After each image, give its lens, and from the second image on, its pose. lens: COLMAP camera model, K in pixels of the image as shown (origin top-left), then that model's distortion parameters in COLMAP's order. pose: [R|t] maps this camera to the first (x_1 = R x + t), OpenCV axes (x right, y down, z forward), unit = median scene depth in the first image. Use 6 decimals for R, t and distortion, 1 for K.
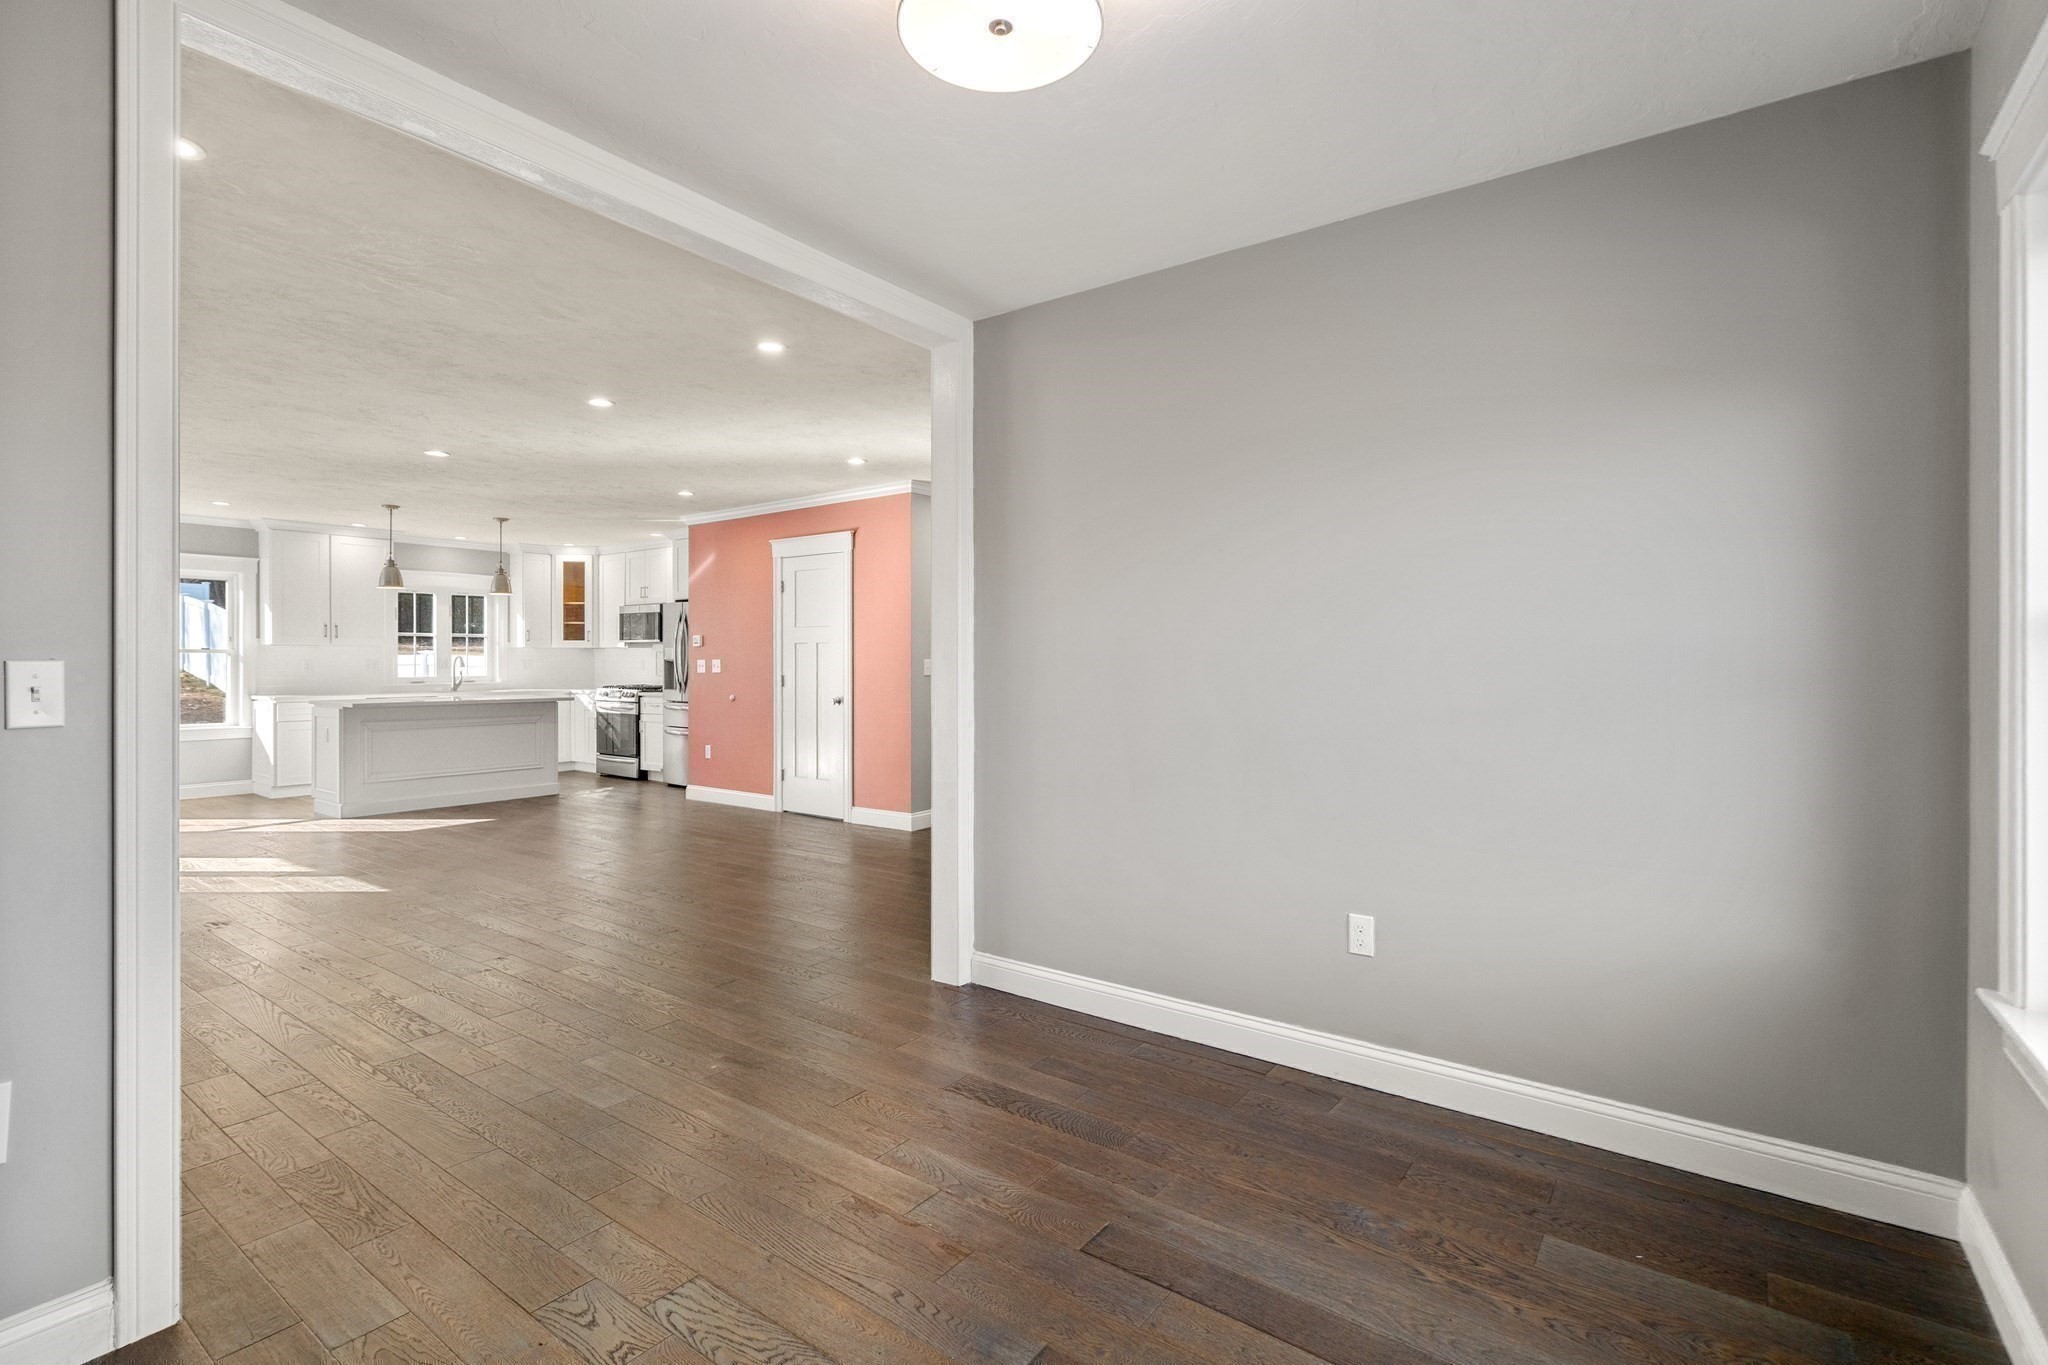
lens RADIAL K [[937.9, 0, 1012.1], [0, 937.9, 668.6], [0, 0, 1]] dist [0.001285, 0.000593]
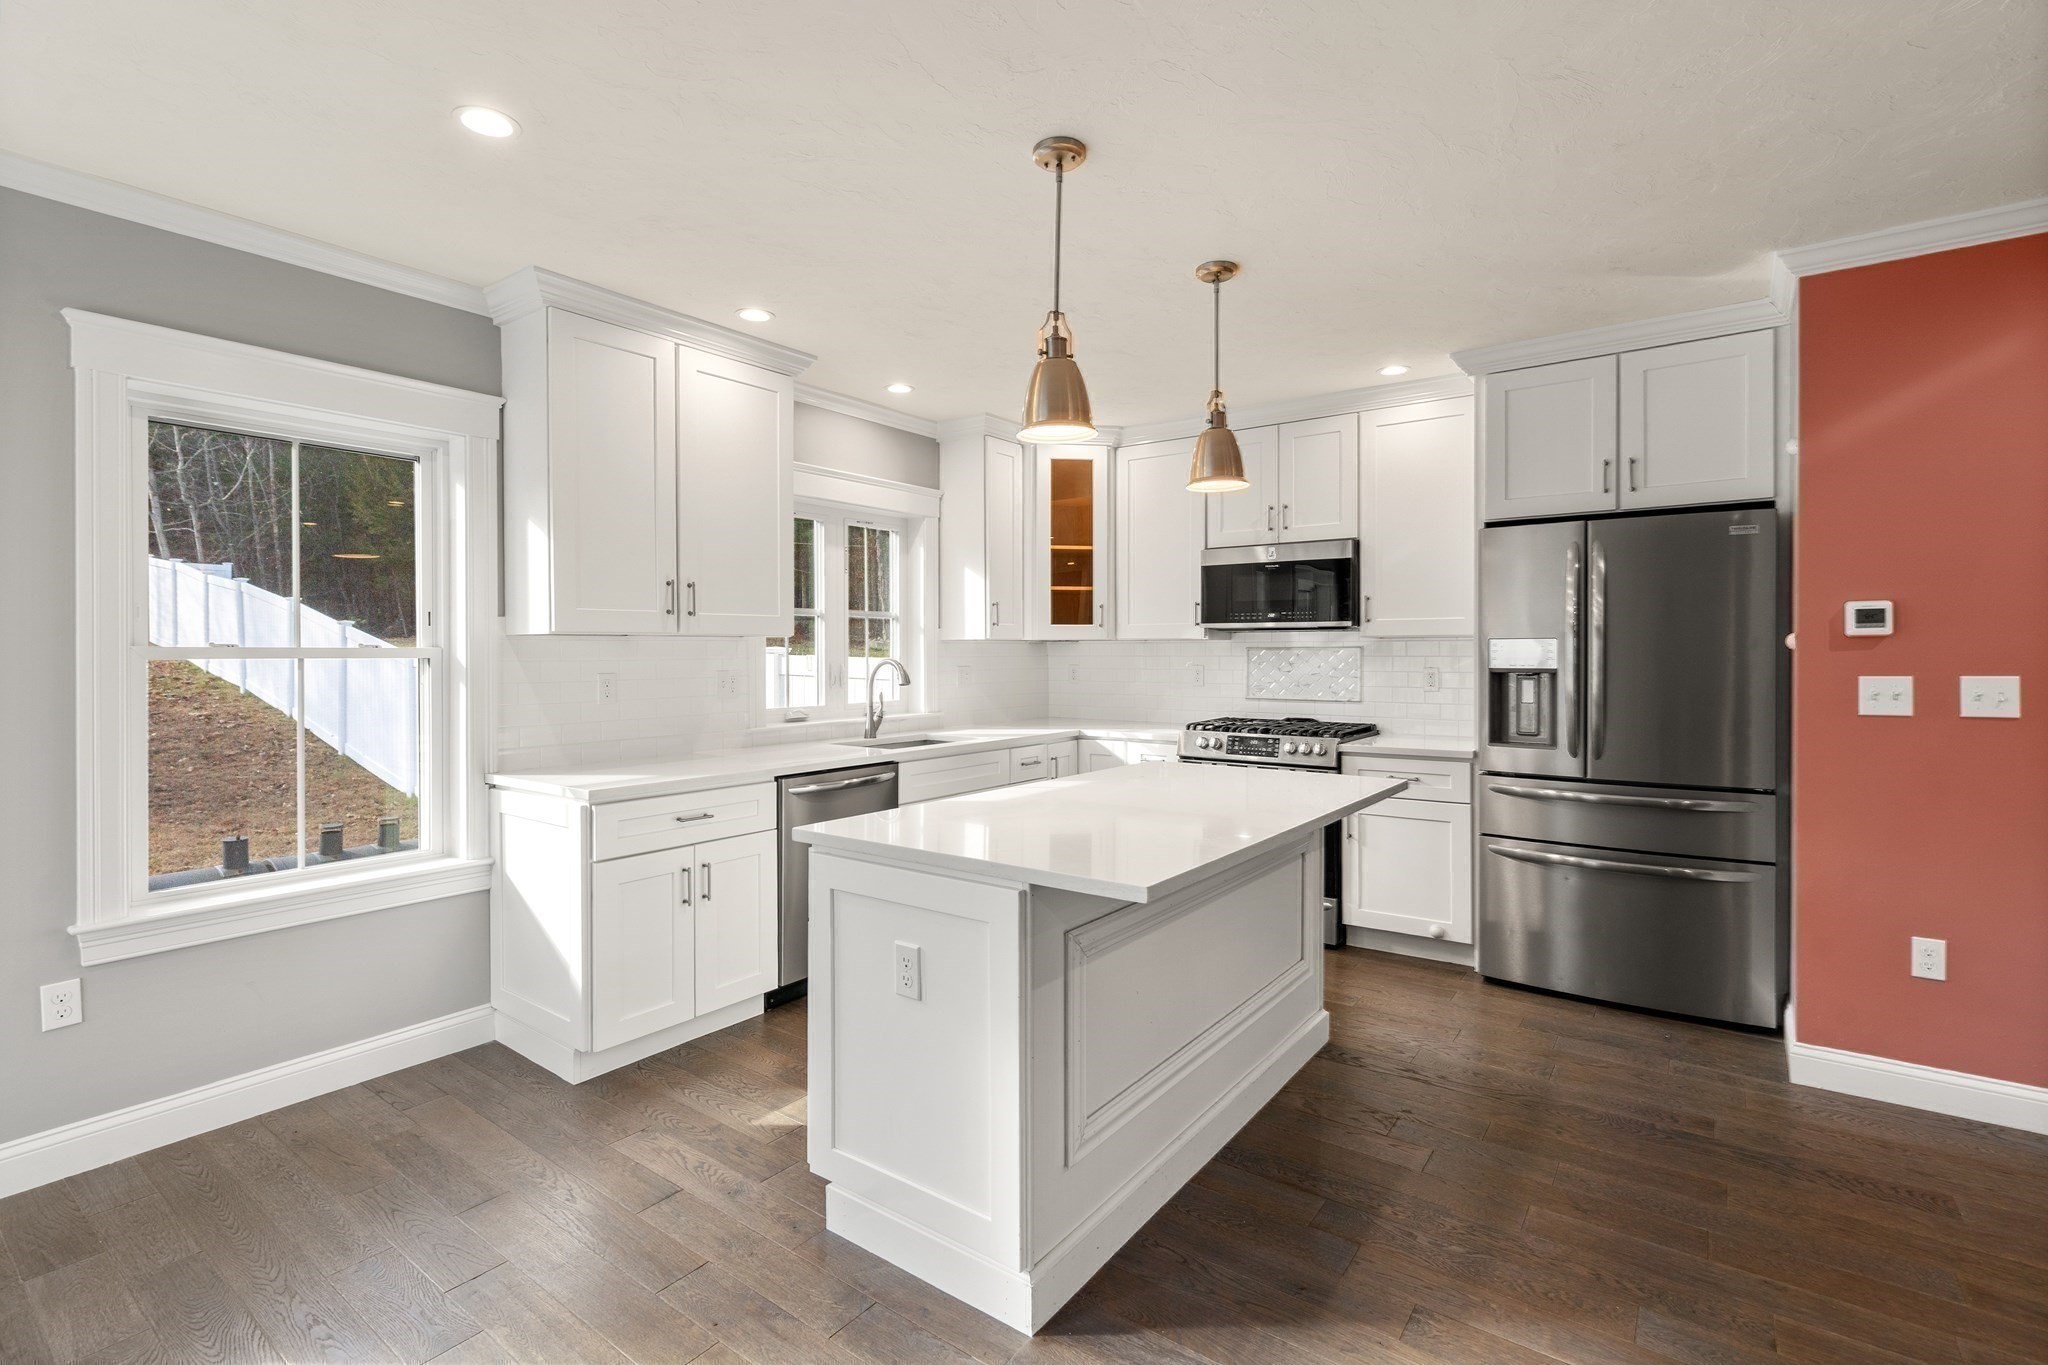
lens RADIAL K [[937.9, 0, 1012.1], [0, 937.9, 668.6], [0, 0, 1]] dist [0.001285, 0.000593]
pose [[0.999996, -0.002931, -0.000276, -0.561312], [0.002933, 0.999951, 0.009487, -0.014150], [0.000248, -0.009488, 0.999955, 0.589320]]
